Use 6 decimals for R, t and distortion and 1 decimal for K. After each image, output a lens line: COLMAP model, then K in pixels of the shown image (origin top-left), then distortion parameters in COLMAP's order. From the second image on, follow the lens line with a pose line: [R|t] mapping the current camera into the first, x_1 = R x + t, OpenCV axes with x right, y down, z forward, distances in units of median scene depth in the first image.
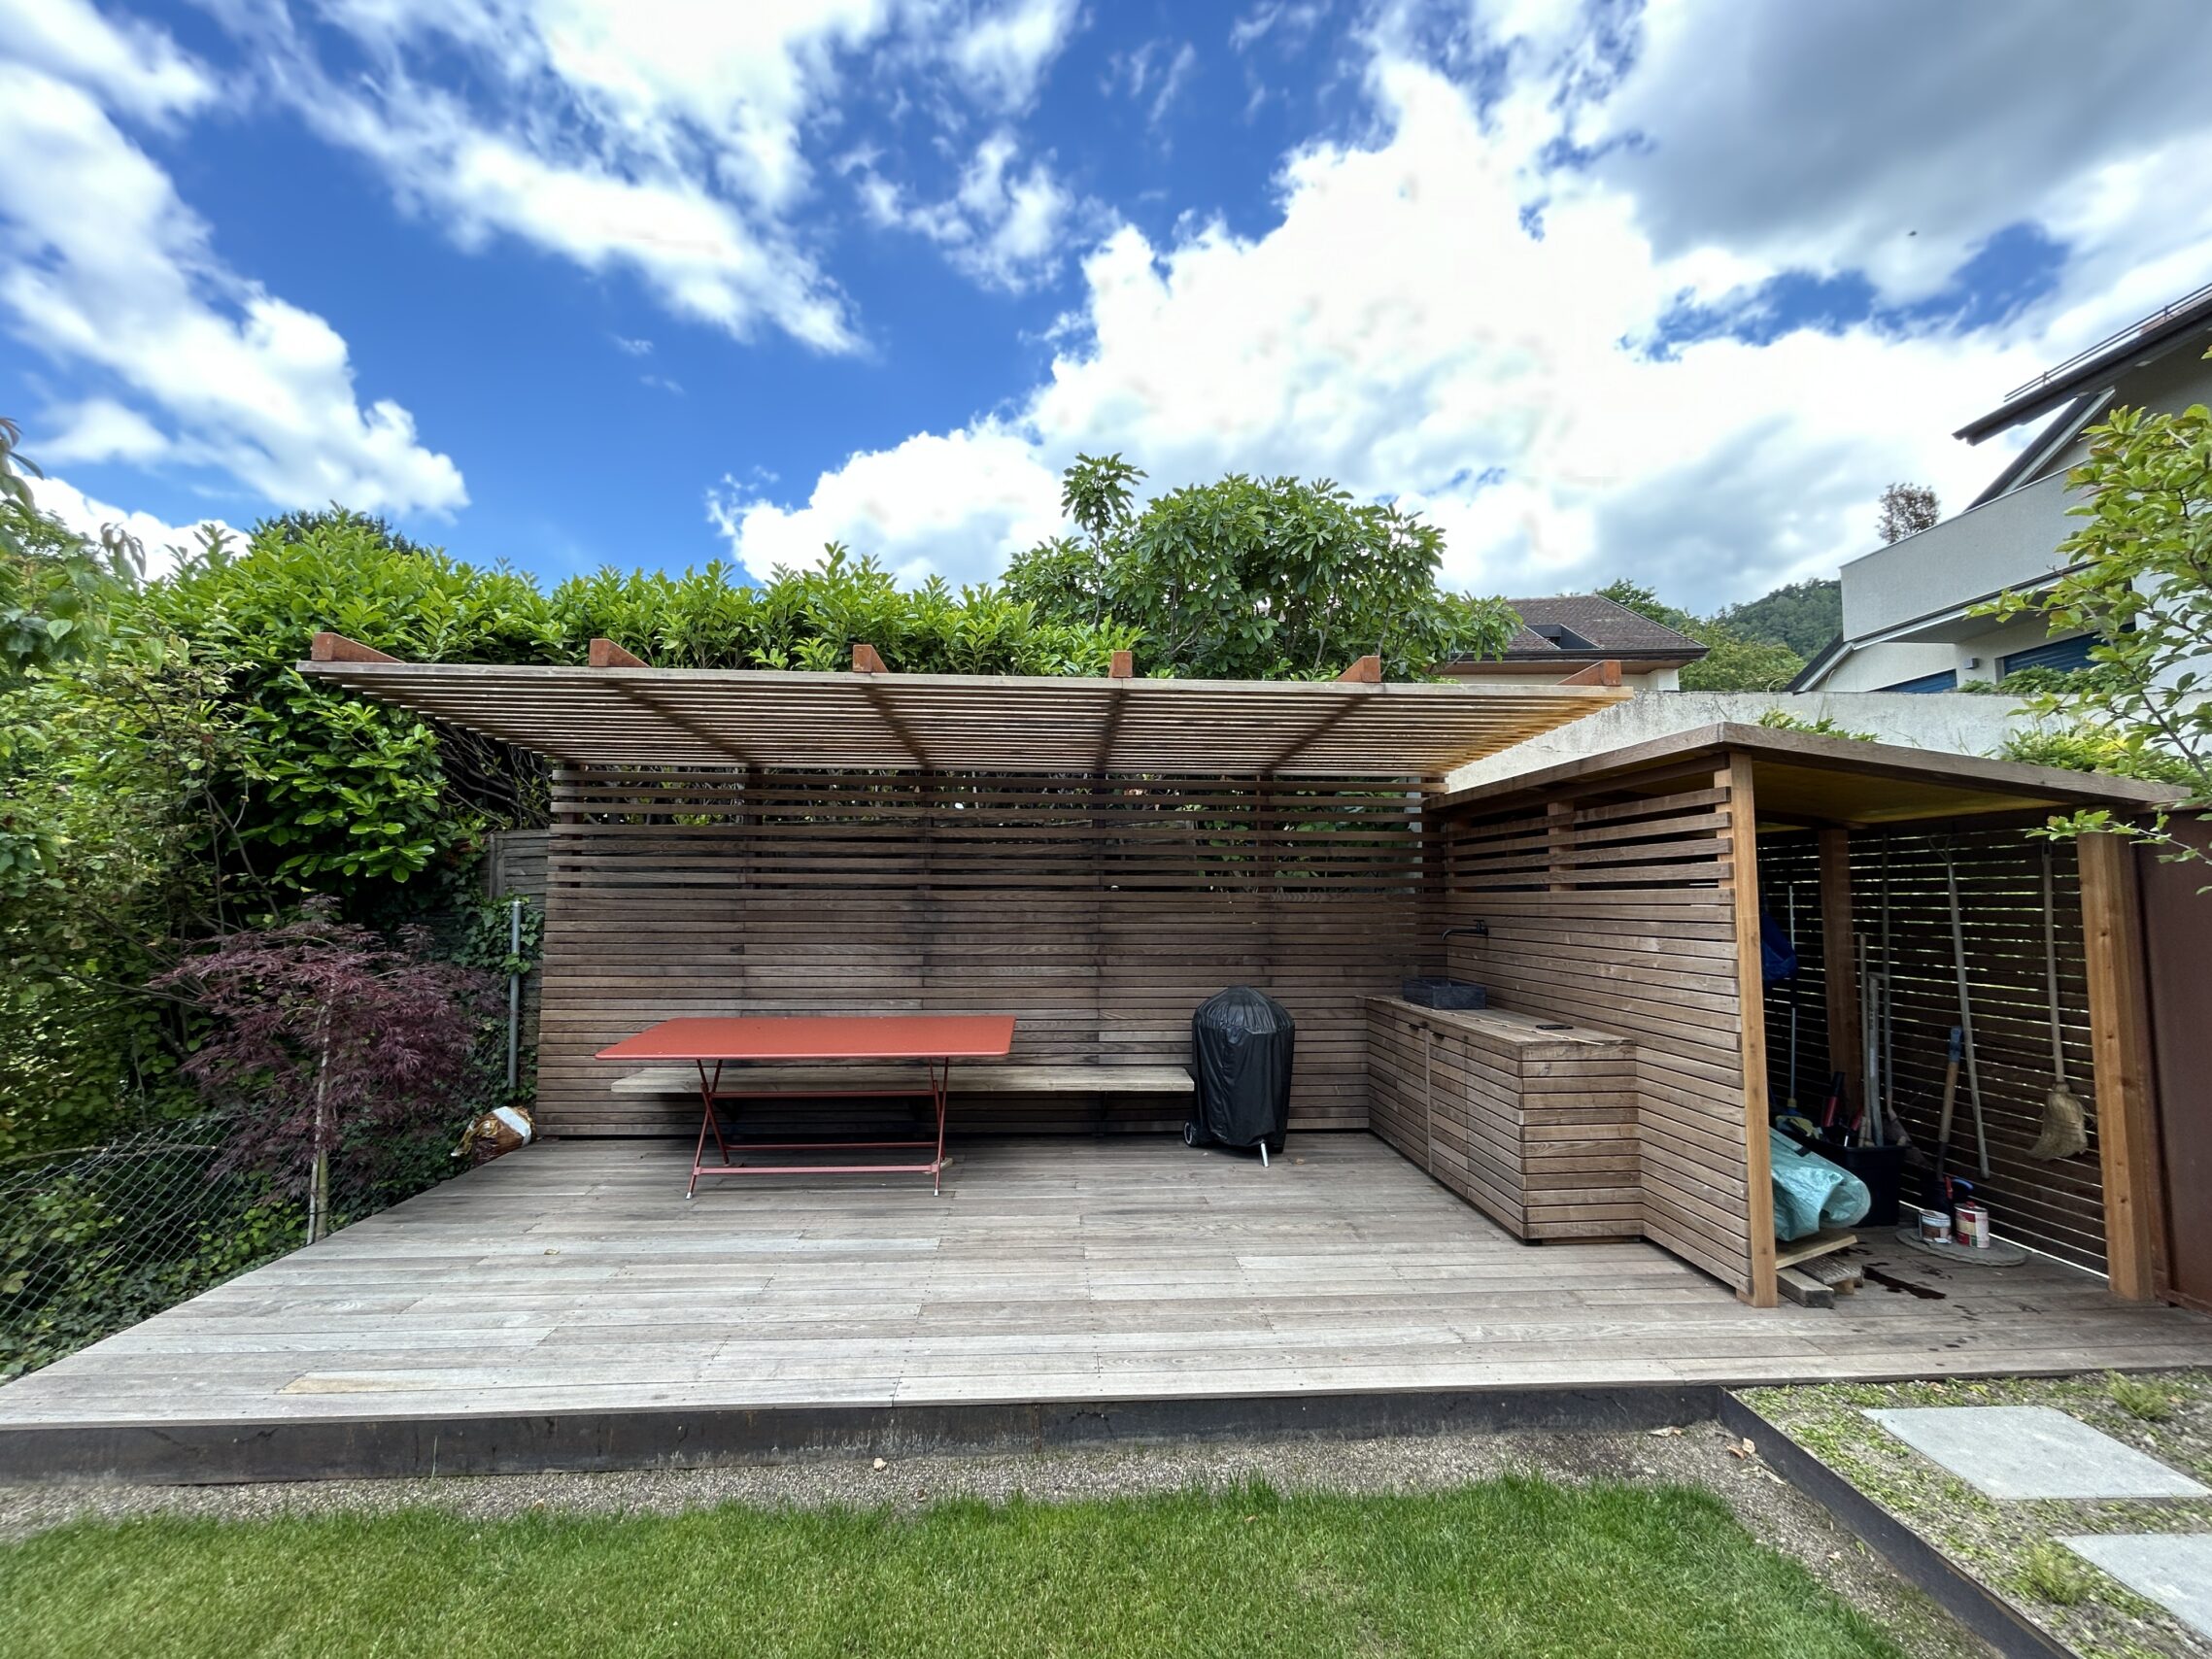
lens RADIAL K [[894.1, 0, 1106.0], [0, 894.1, 829.5], [0, 0, 1]] dist [-0.002245, -0.000578]
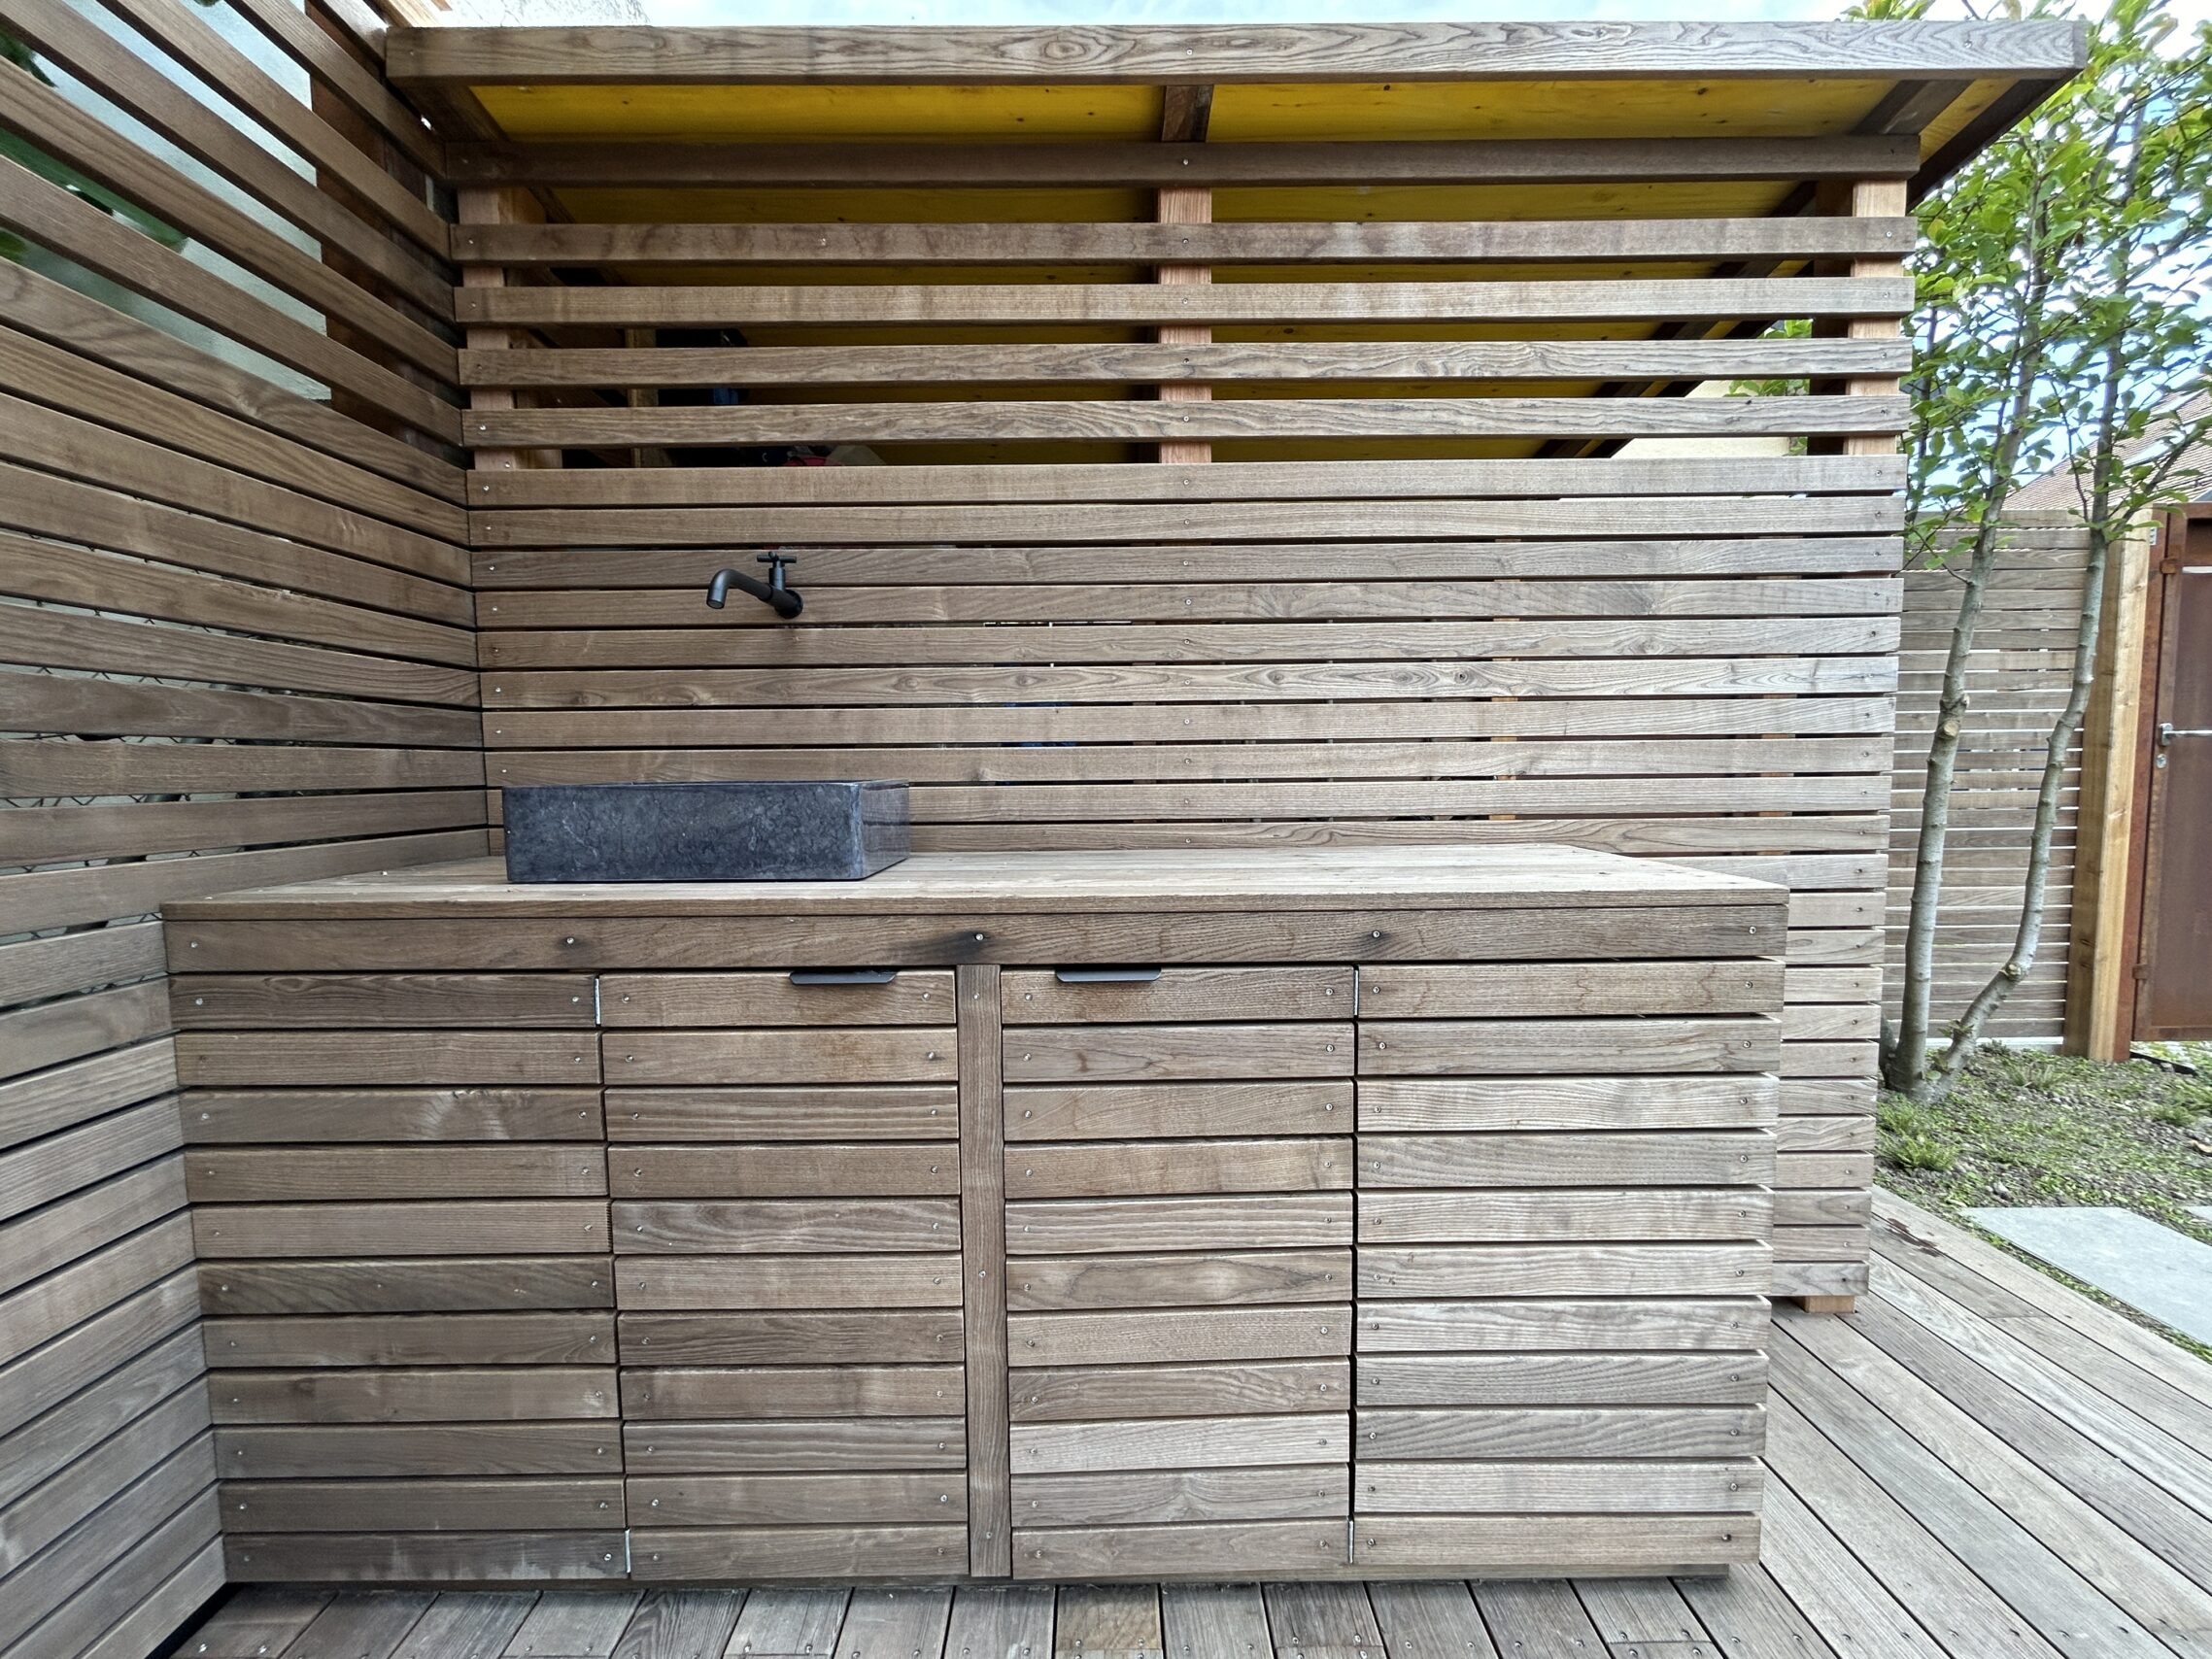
lens RADIAL K [[894.1, 0, 1106.0], [0, 894.1, 829.5], [0, 0, 1]] dist [-0.002245, -0.000578]
pose [[0.050358, -0.076862, 0.995769, 0.132246], [-0.072728, 0.994105, 0.080411, 0.150045], [-0.996080, -0.076470, 0.044471, 0.840135]]
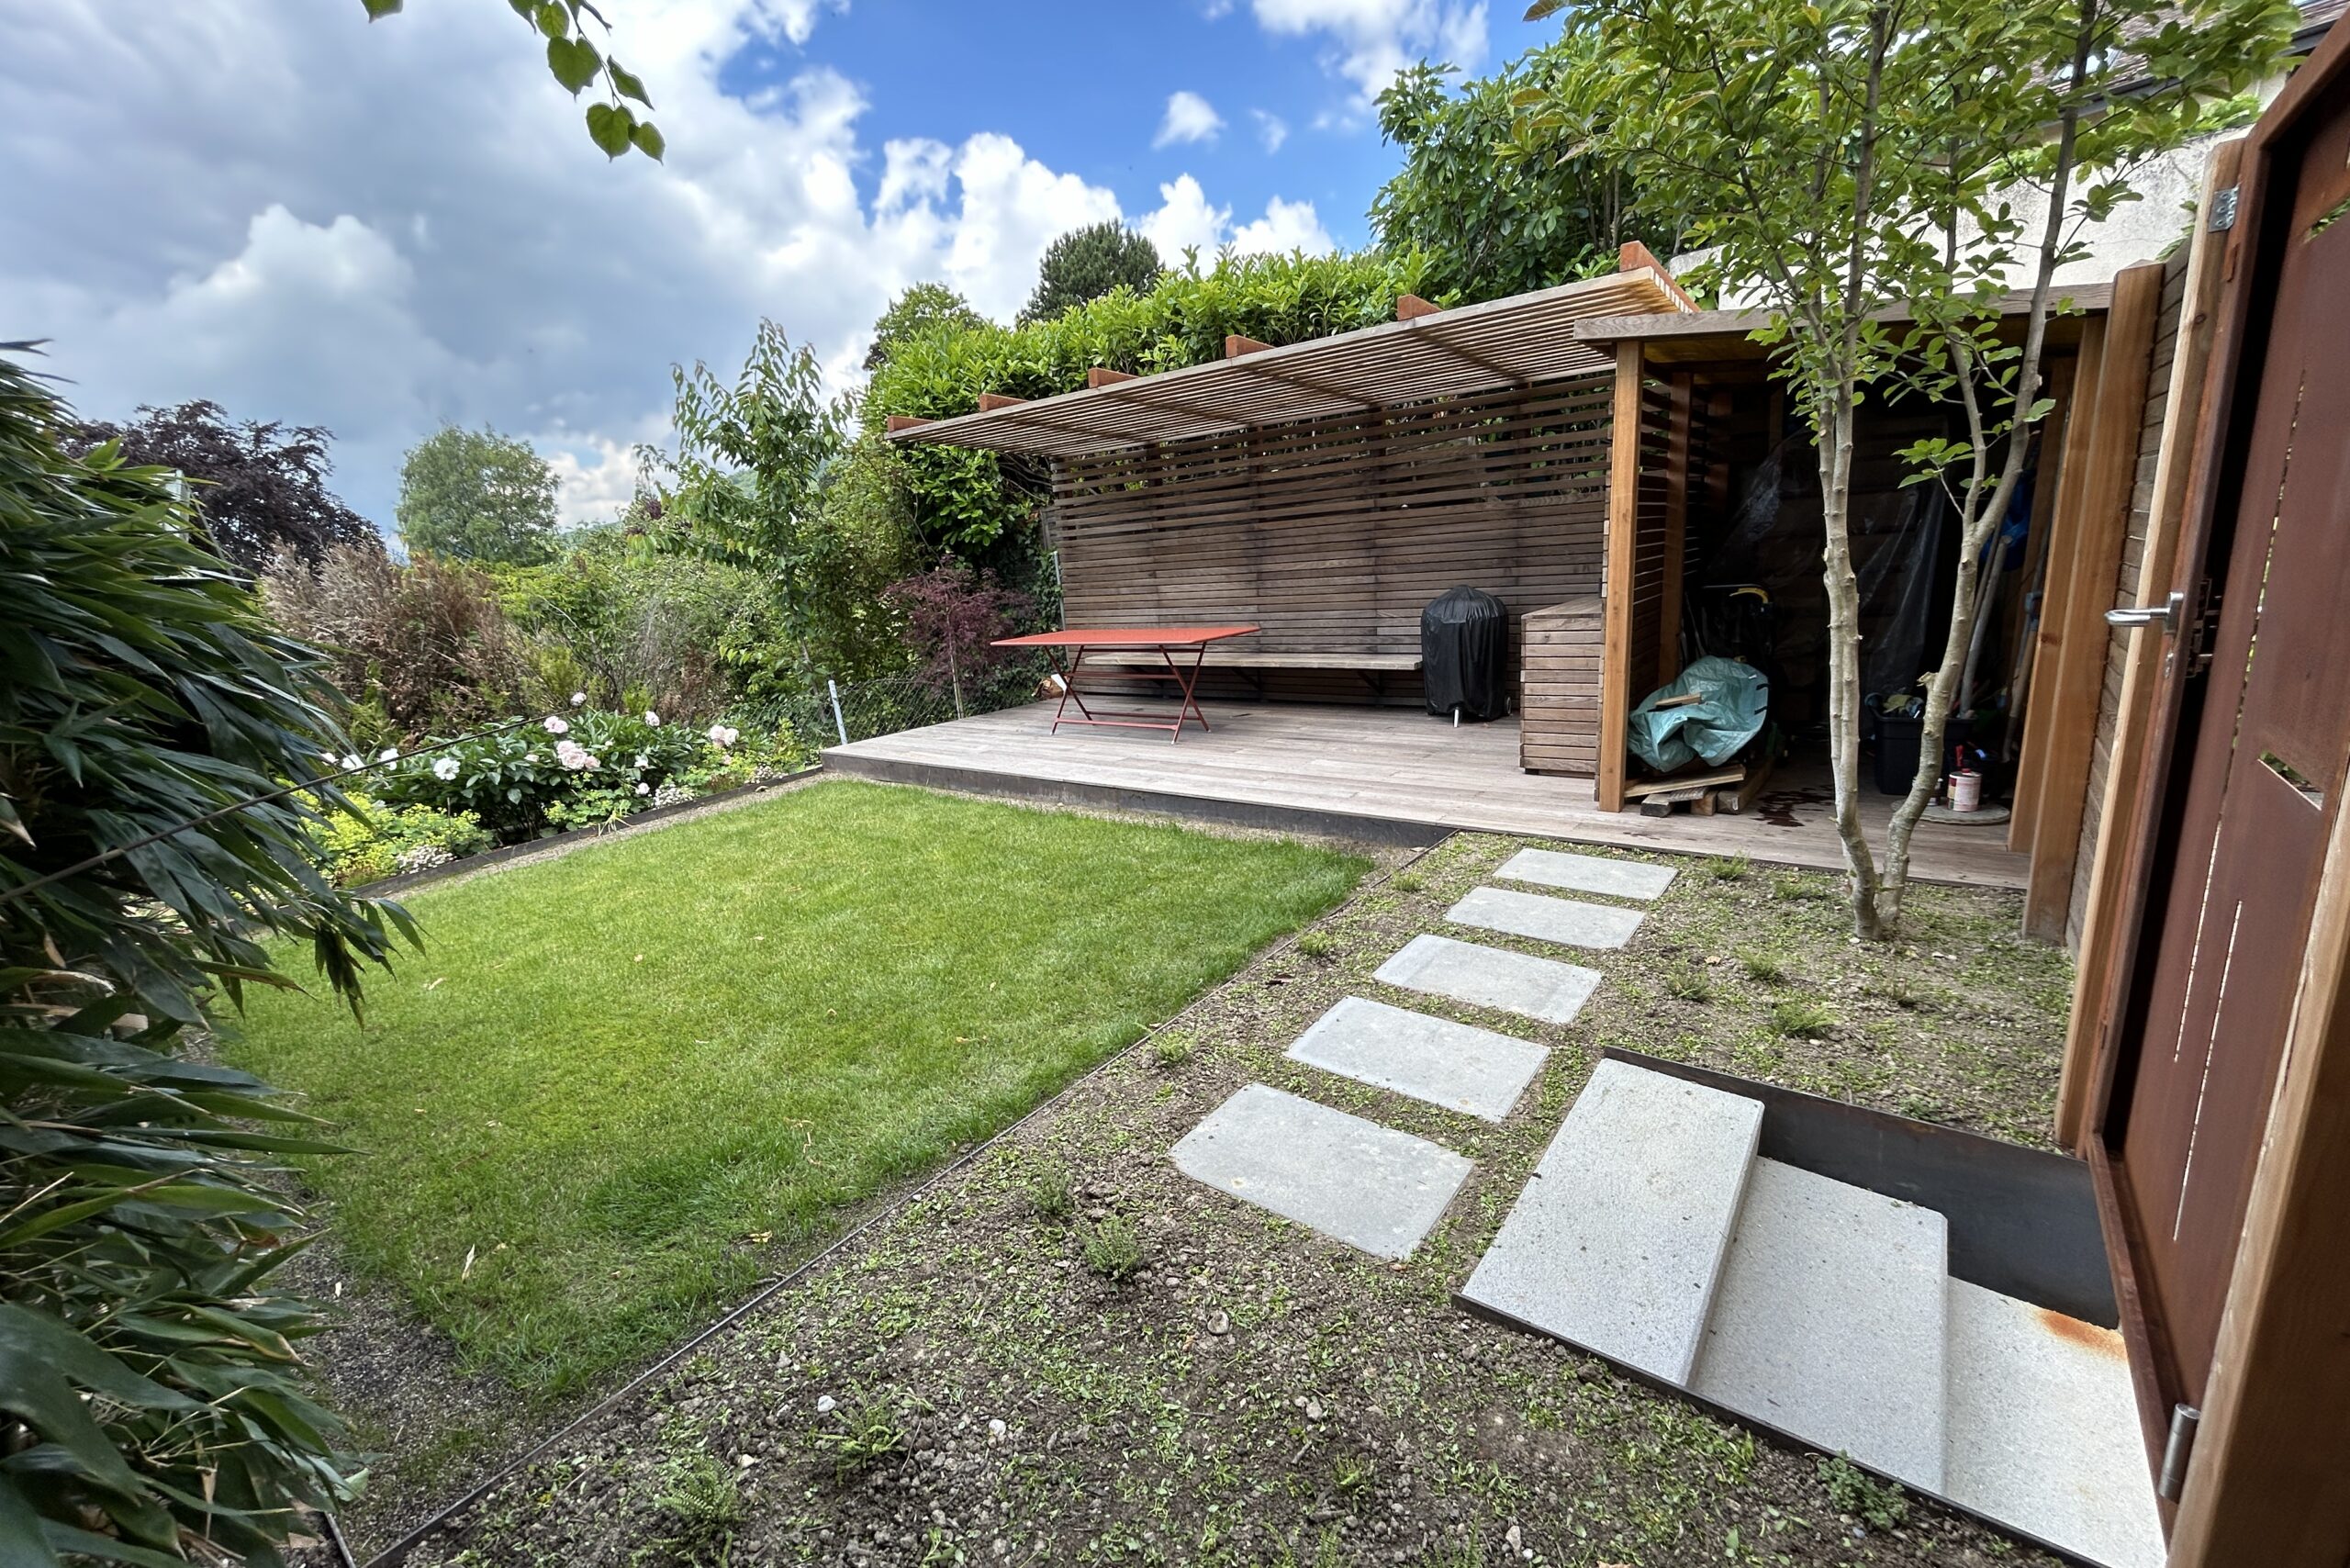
lens RADIAL K [[970.5, 0, 1175.0], [0, 970.5, 784.0], [0, 0, 1]] dist [-0.000014, -0.000061]
pose [[0.755246, 0.091925, -0.648963, 0.710619], [0.123498, 0.952424, 0.278634, 0.020698], [0.643702, -0.290583, 0.707961, -0.226223]]
